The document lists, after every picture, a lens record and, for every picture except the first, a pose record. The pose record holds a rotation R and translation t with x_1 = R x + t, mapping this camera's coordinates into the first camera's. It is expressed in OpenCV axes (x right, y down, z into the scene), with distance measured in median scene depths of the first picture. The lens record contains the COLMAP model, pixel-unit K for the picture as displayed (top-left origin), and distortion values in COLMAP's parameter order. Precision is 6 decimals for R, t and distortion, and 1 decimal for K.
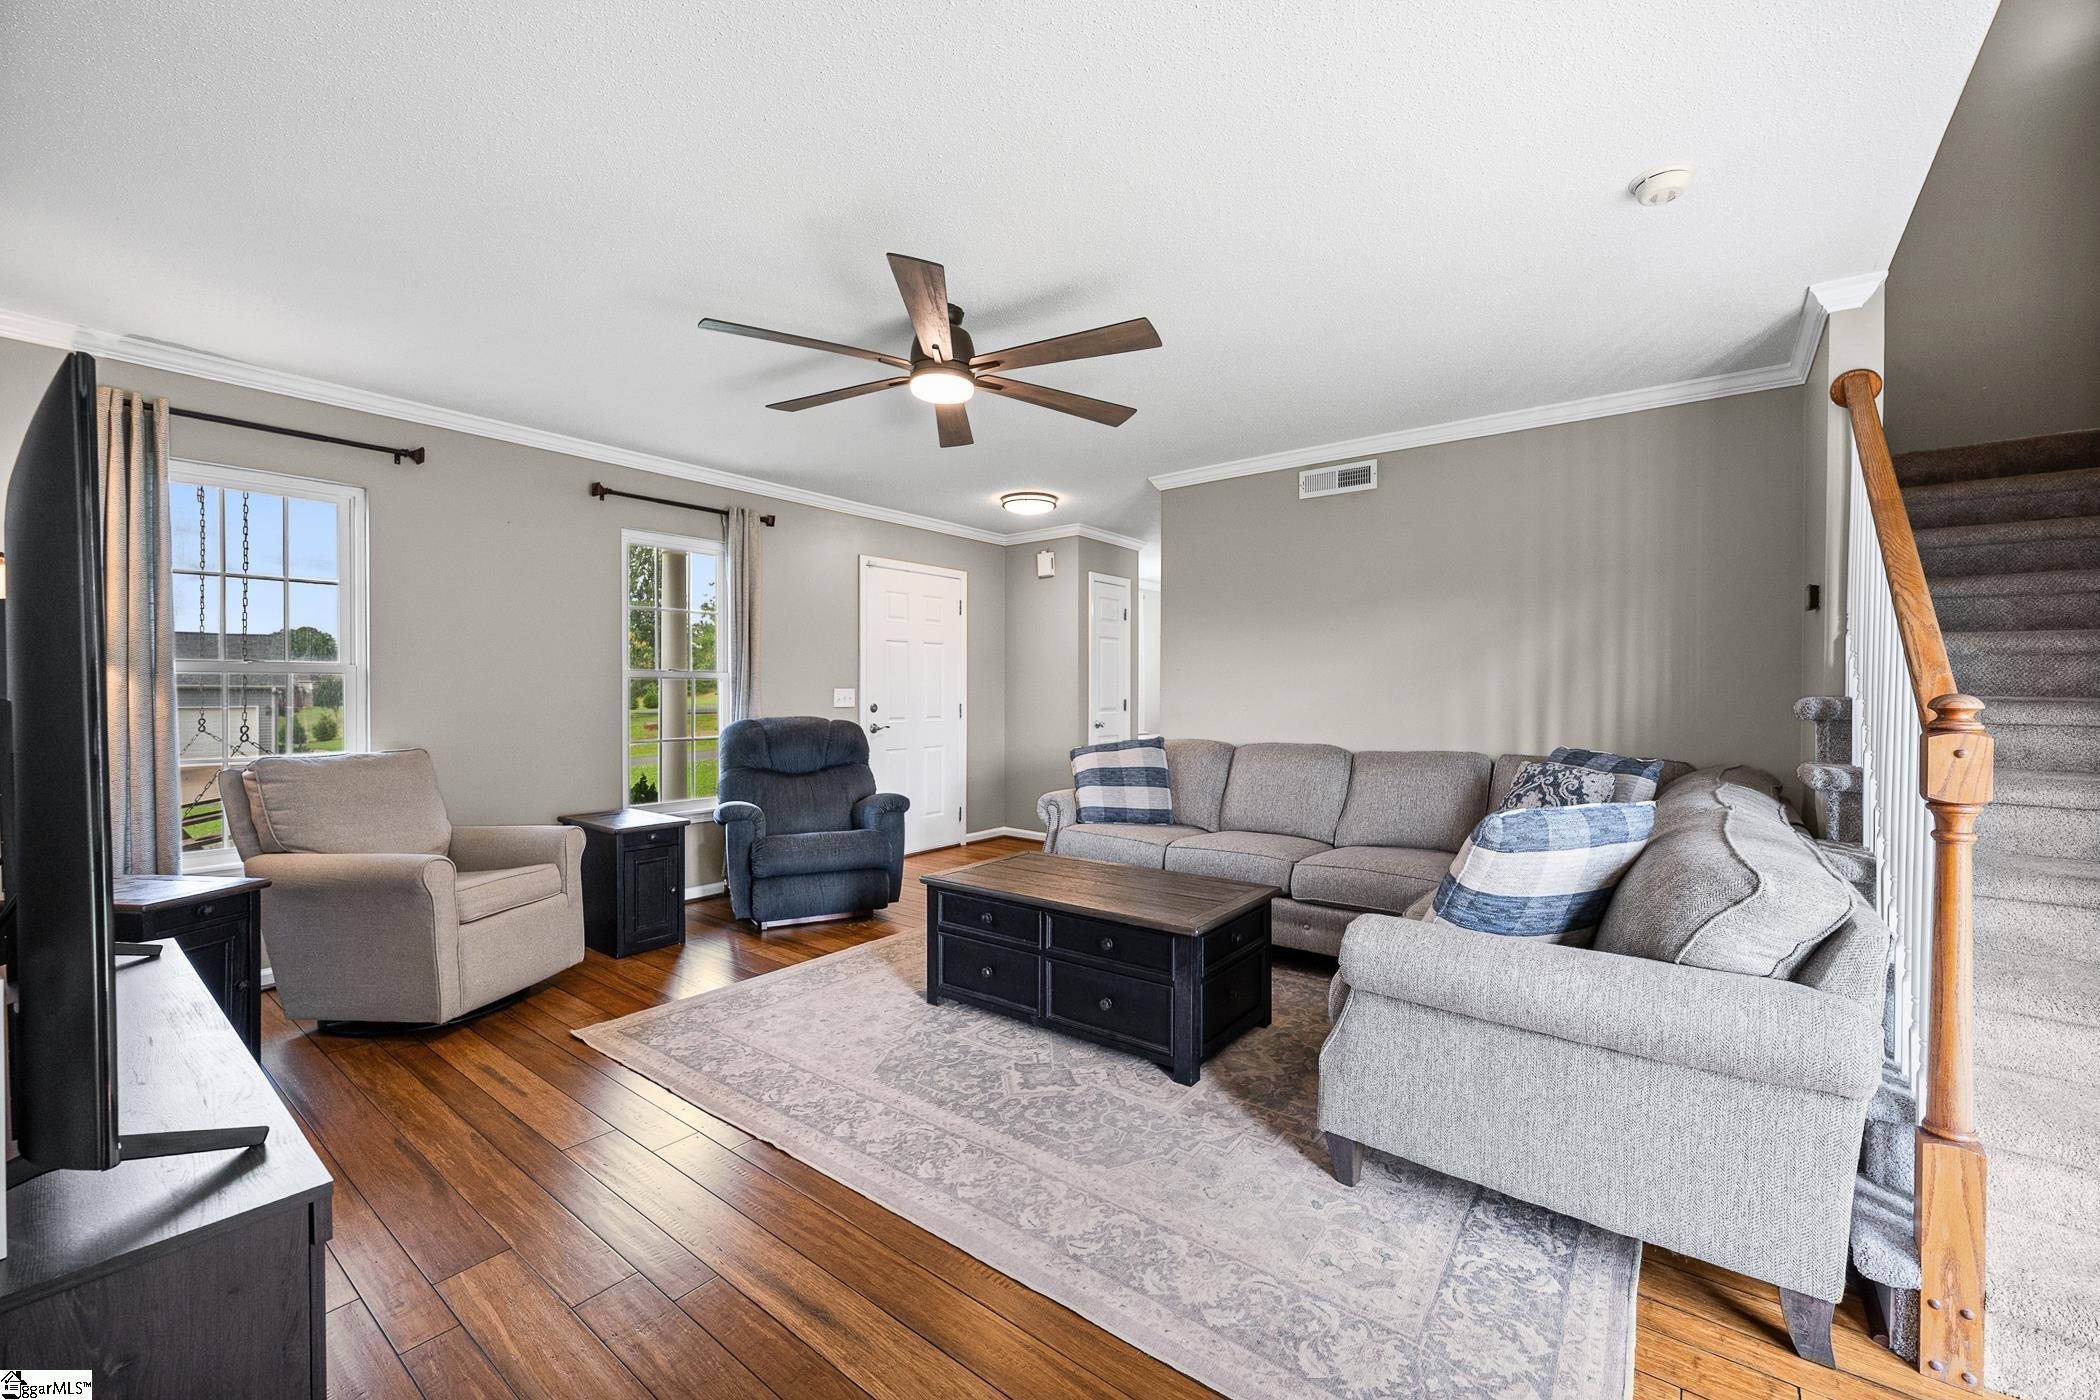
lens RADIAL K [[845.0, 0, 1050.5], [0, 845.0, 697.4], [0, 0, 1]] dist [-0.000878, 0.000176]
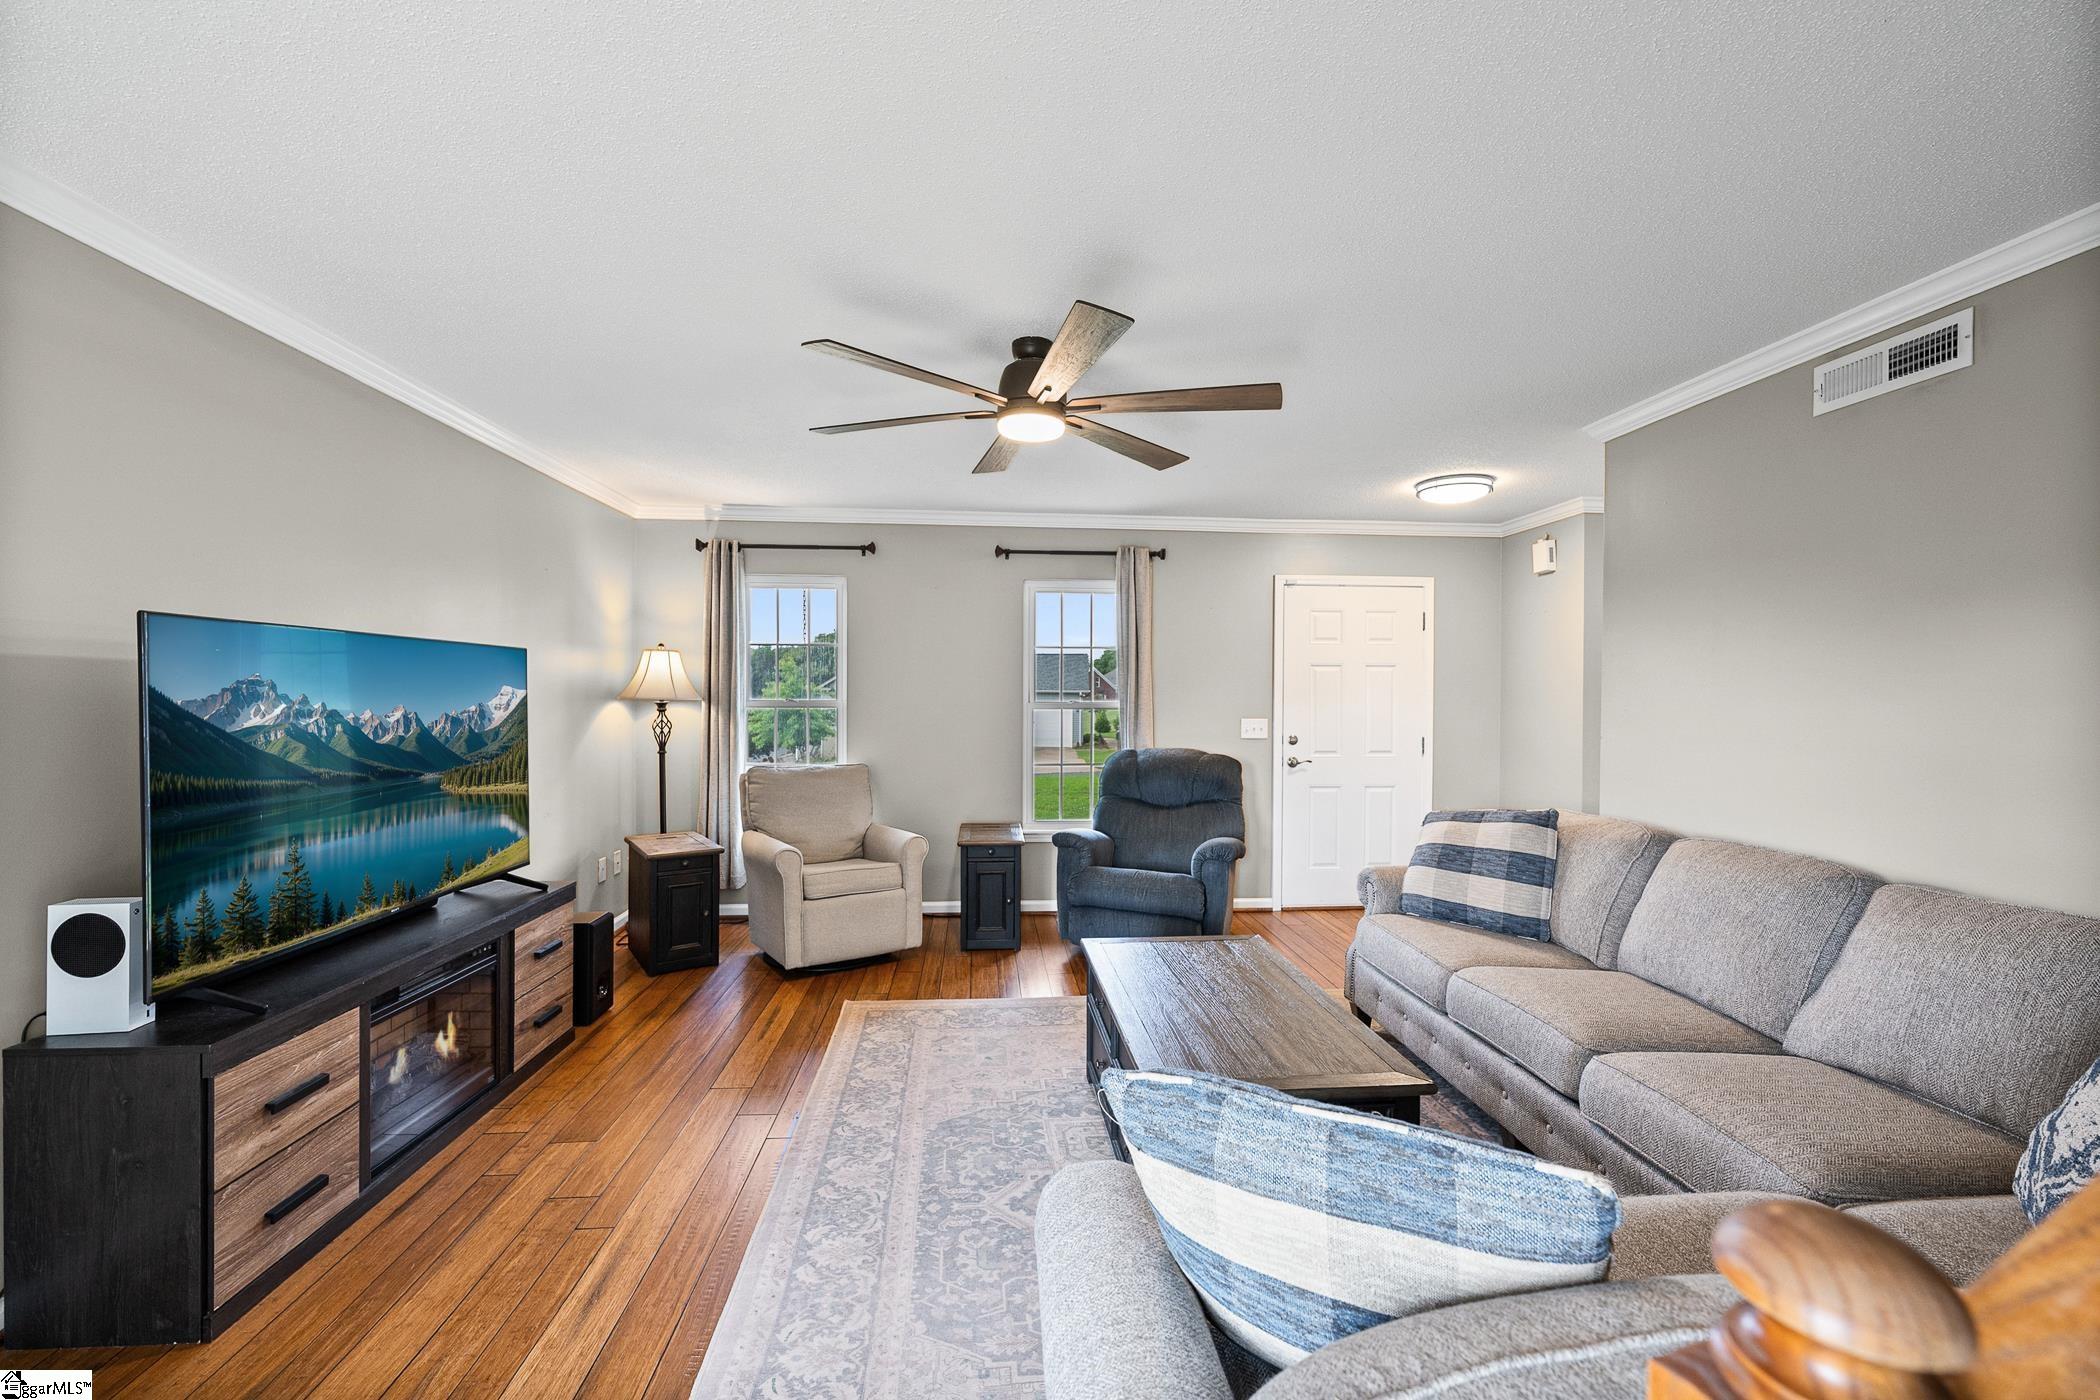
lens RADIAL K [[845.0, 0, 1055.1], [0, 845.0, 695.0], [0, 0, 1]] dist [-0.000878, 0.000176]
pose [[0.670753, 0.008758, -0.741629, 0.386134], [-0.010697, 0.999941, 0.002134, -0.045800], [0.741604, 0.006502, 0.670807, 0.254966]]
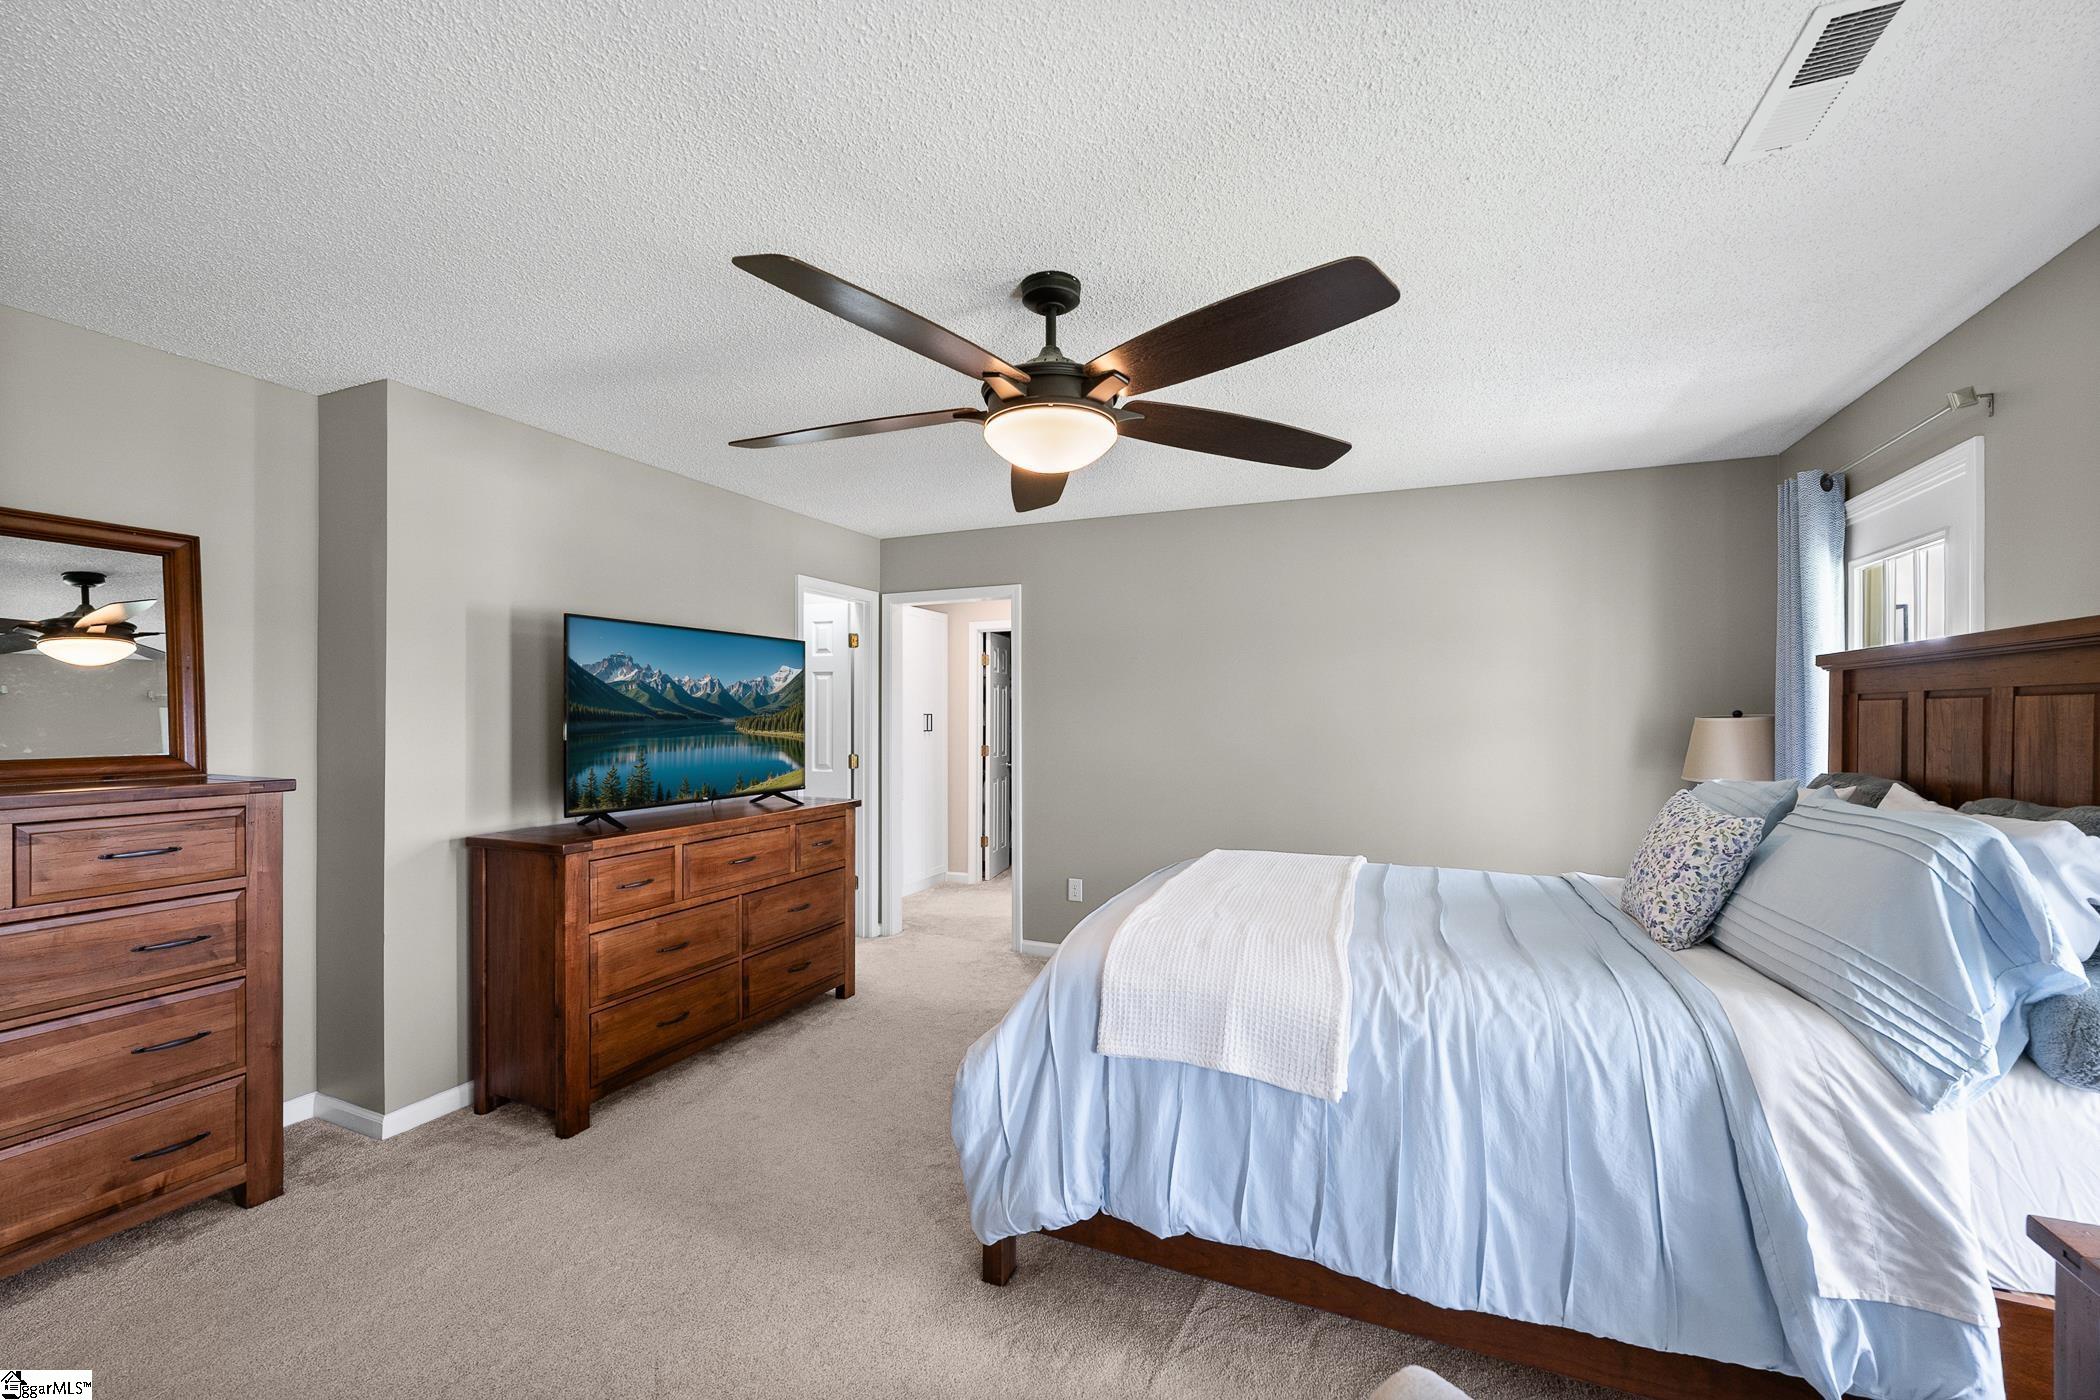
lens RADIAL K [[845.0, 0, 1062.0], [0, 845.0, 702.7], [0, 0, 1]] dist [-0.000878, 0.000176]
pose [[0.268974, 0.015064, -0.963030, 0.668626], [-0.025459, 0.999640, 0.008526, -0.018345], [0.962811, 0.022224, 0.269260, 0.442268]]
